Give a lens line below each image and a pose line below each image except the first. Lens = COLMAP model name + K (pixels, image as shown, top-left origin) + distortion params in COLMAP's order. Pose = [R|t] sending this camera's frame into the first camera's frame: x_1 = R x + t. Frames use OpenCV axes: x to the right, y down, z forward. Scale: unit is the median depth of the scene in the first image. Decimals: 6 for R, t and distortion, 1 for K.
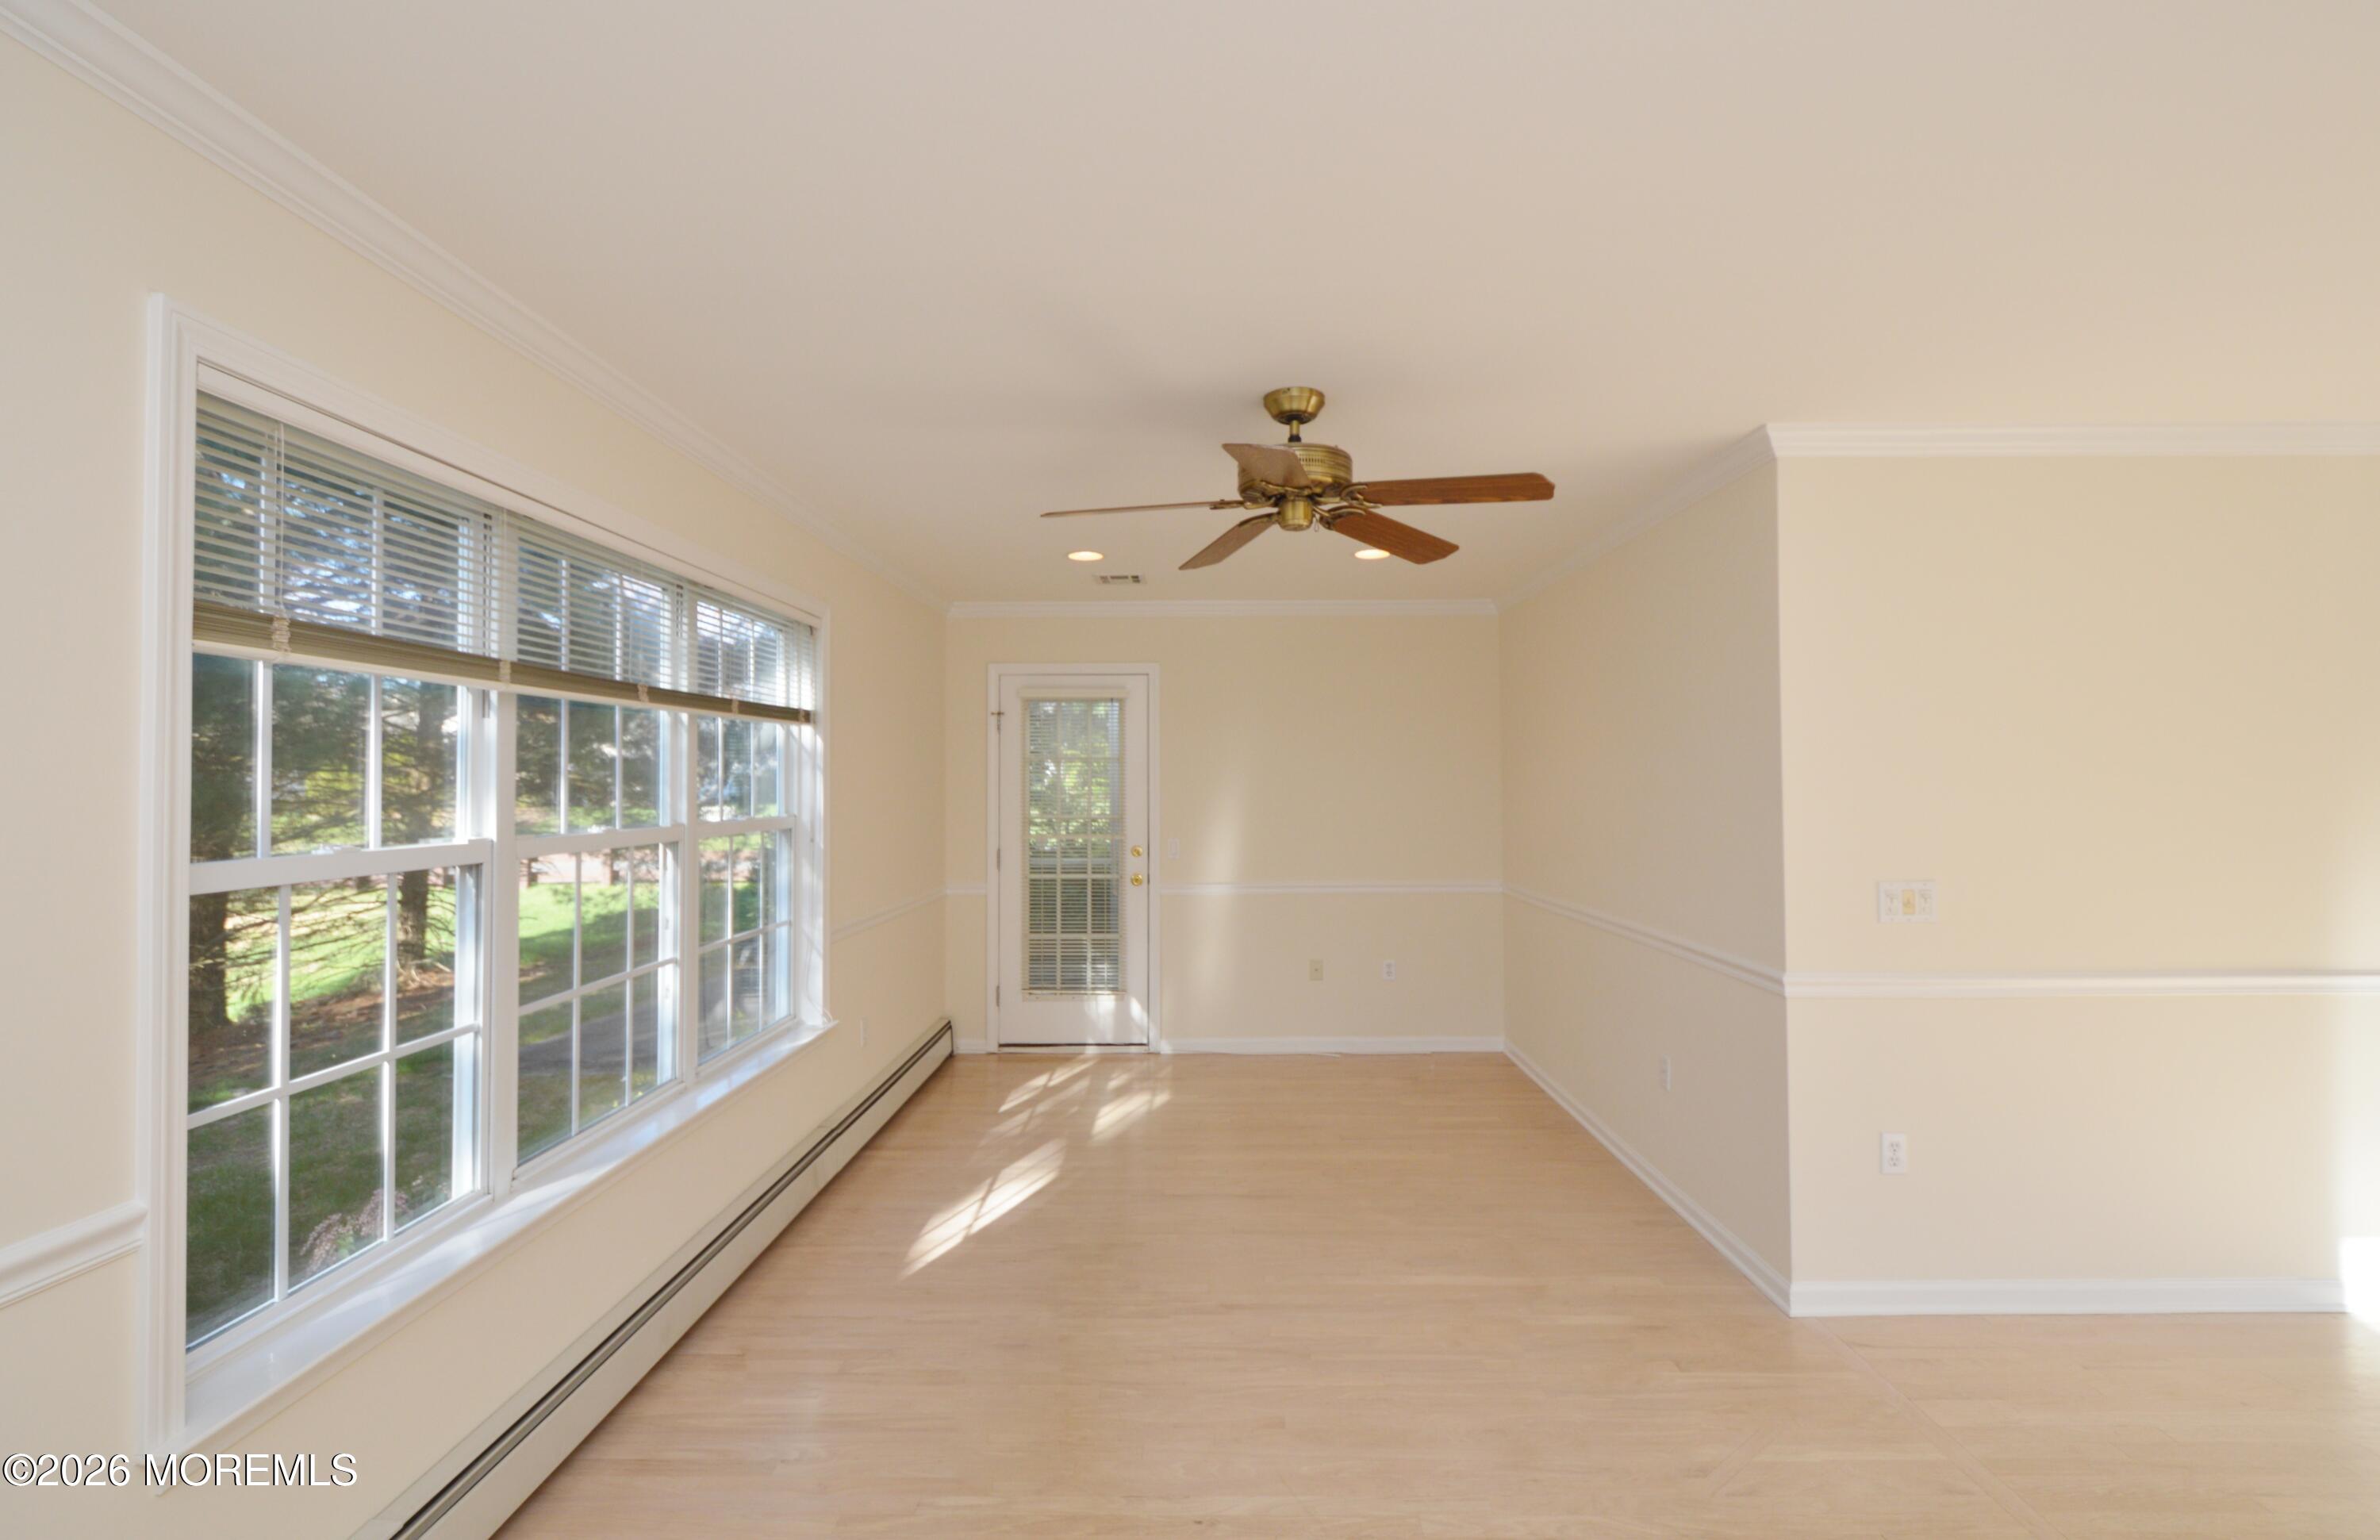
lens RADIAL K [[1061.6, 0, 1196.3], [0, 1061.6, 756.0], [0, 0, 1]] dist [0.017396, -0.009520]
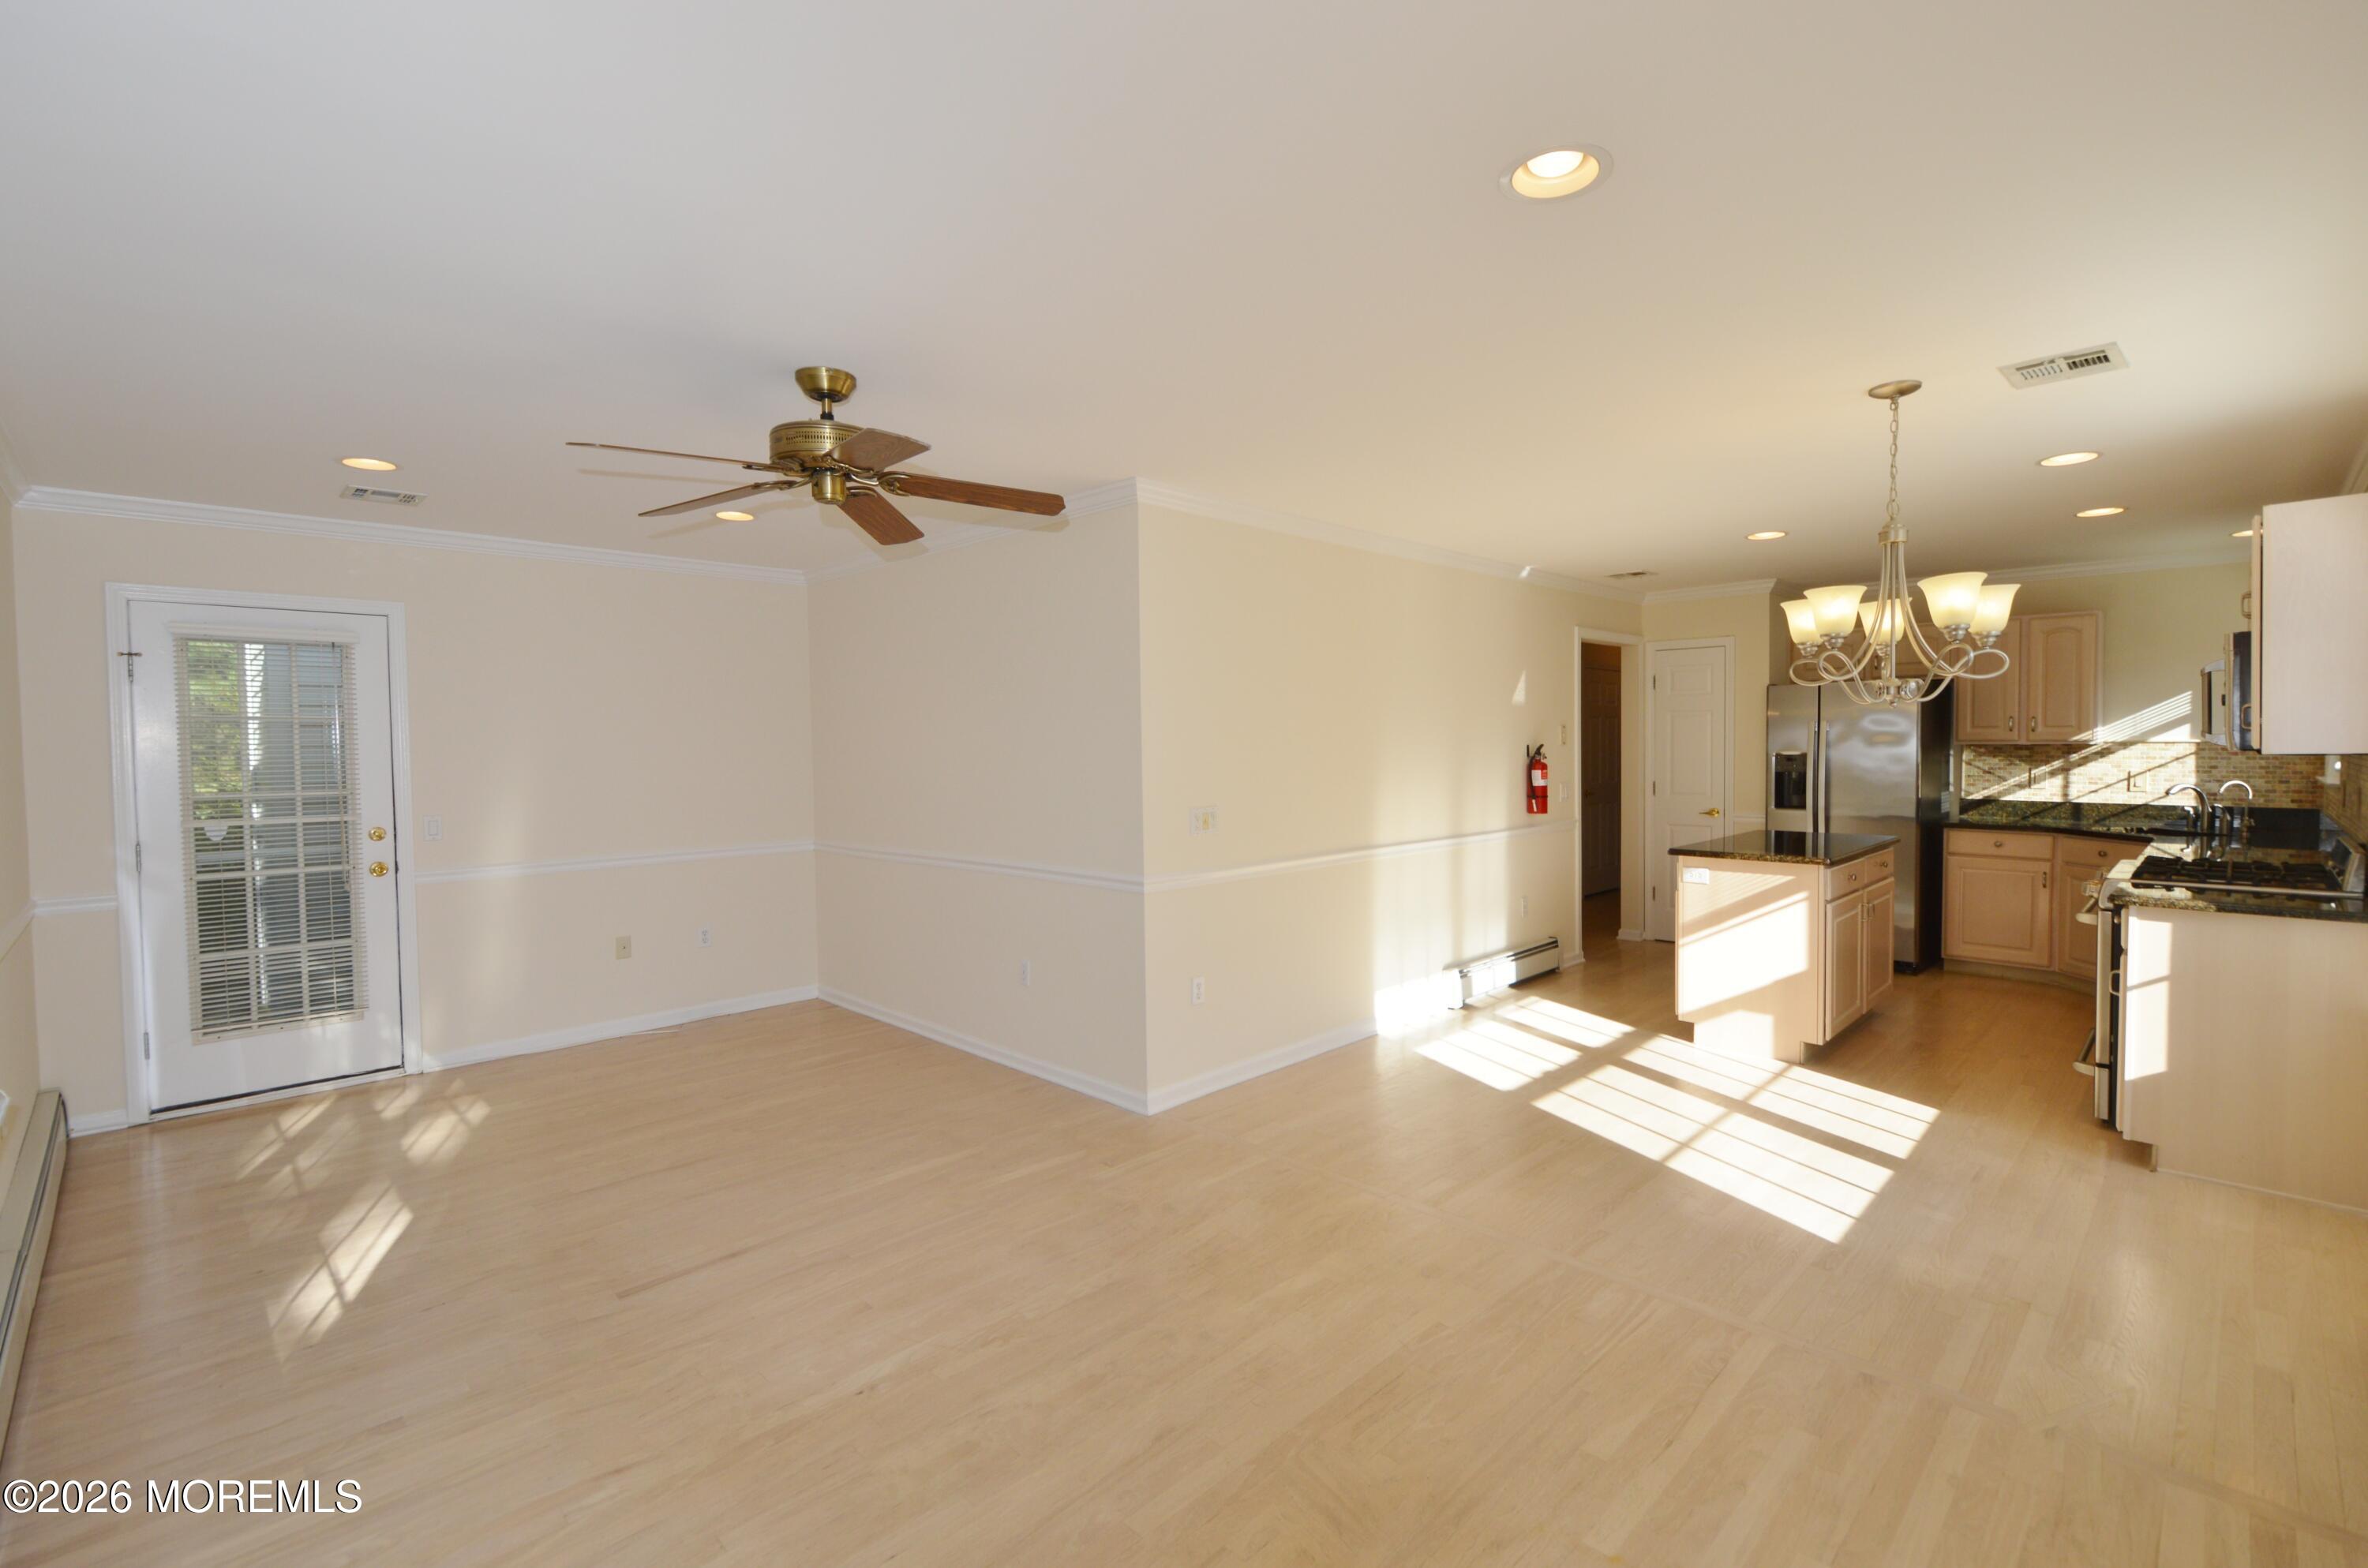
lens RADIAL K [[1050.1, 0, 1191.5], [0, 1050.1, 777.8], [0, 0, 1]] dist [0.000970, 0.000150]
pose [[0.704197, -0.028657, 0.709426, -0.351644], [-0.007383, 0.998836, 0.047676, 0.007380], [-0.709966, -0.038811, 0.703165, -0.004464]]
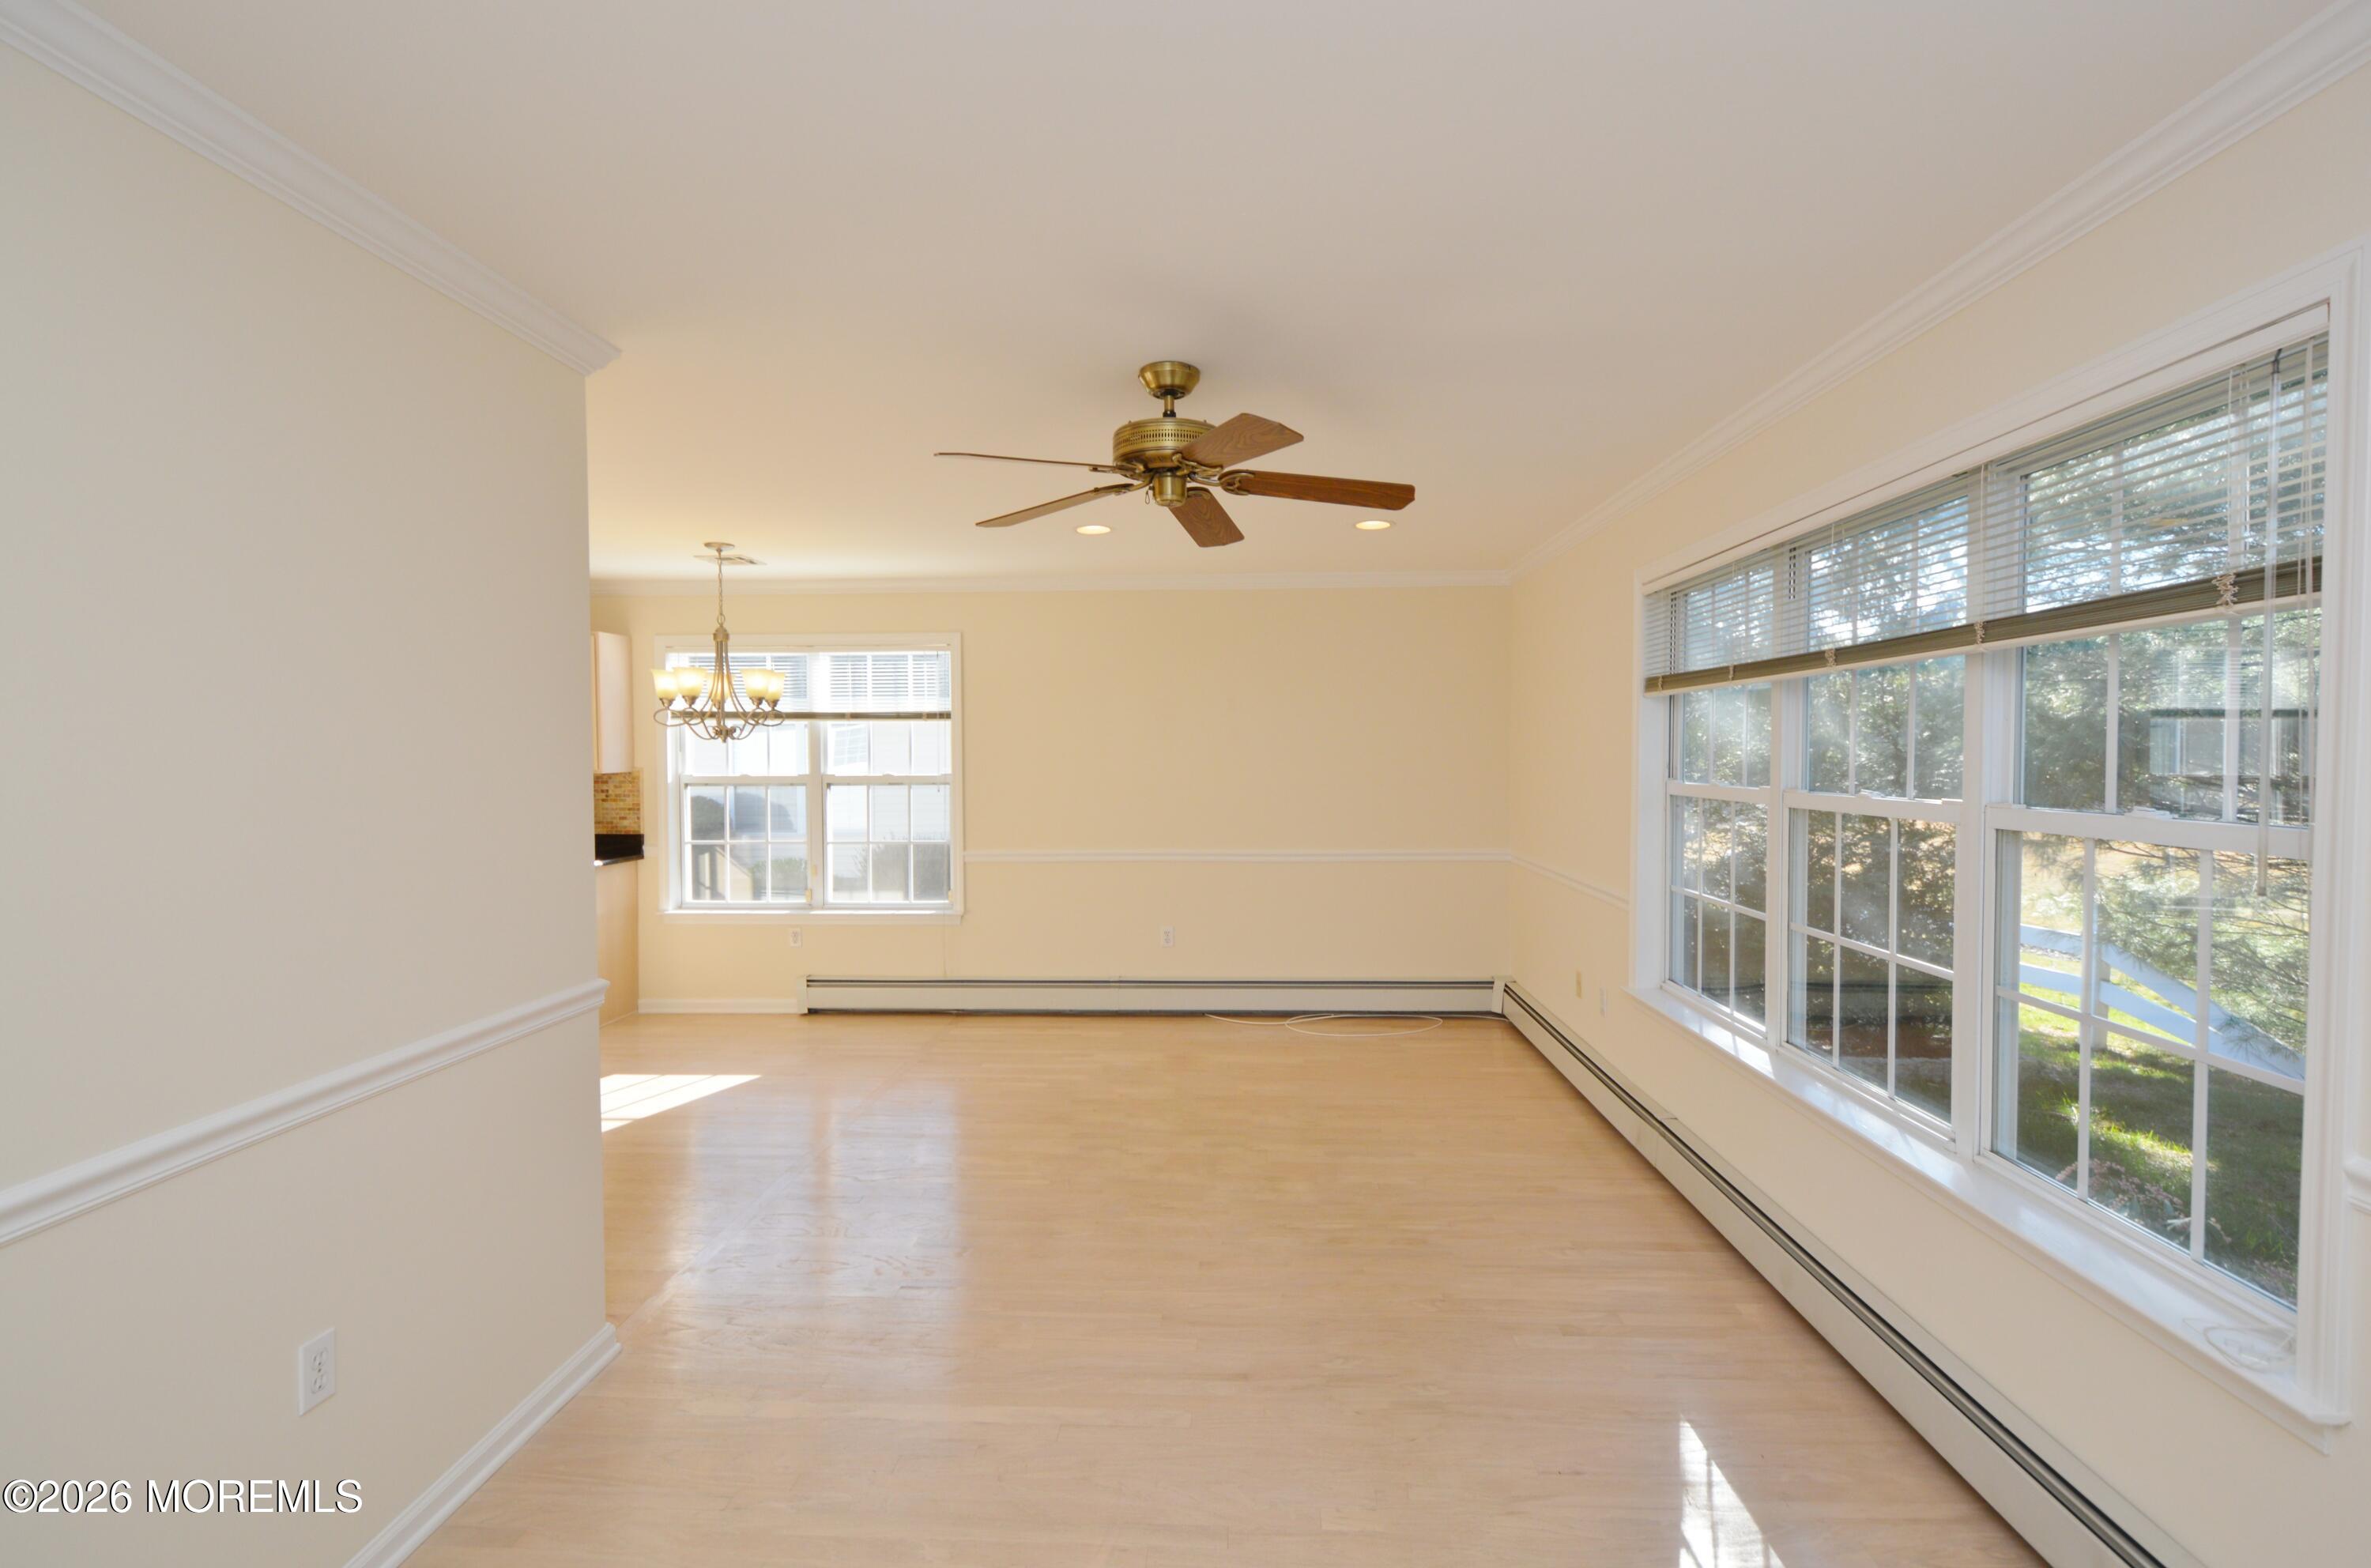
lens RADIAL K [[1051.6, 0, 1193.0], [0, 1051.6, 777.8], [0, 0, 1]] dist [0.000970, 0.000150]
pose [[-0.999635, 0.008183, 0.025758, 0.041296], [0.008137, 0.999965, -0.001894, 0.042670], [-0.025773, -0.001684, -0.999666, 1.739119]]
